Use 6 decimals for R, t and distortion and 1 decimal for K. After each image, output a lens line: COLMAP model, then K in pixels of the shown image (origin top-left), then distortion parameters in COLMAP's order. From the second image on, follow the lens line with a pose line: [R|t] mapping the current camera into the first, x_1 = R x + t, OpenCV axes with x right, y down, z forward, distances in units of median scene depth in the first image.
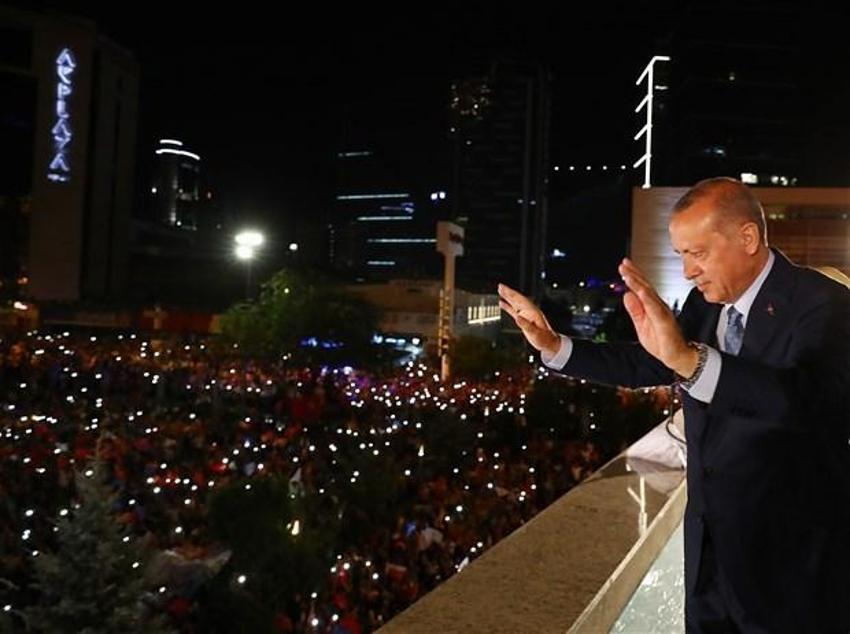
lens RADIAL K [[976.6, 0, 425.0], [0, 976.6, 317.0], [0, 0, 1]] dist [-0.013398, 0.005111]
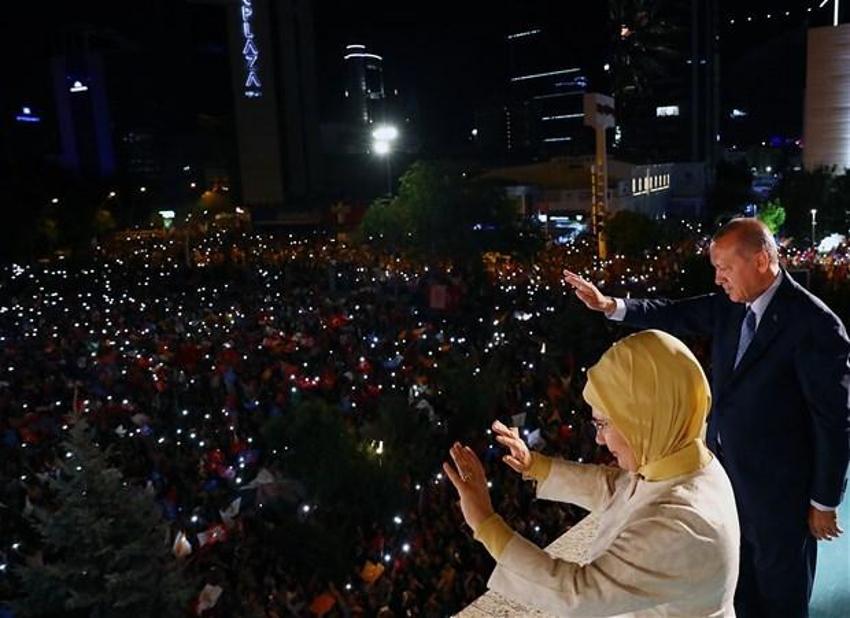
lens RADIAL K [[728.8, 0, 482.1], [0, 728.8, 307.6], [0, 0, 1]] dist [-0.103694, 0.098979]
pose [[0.952457, -0.027977, -0.303387, 0.119106], [0.082256, 0.982410, 0.167643, -0.017765], [0.293360, -0.184628, 0.938005, 0.257374]]
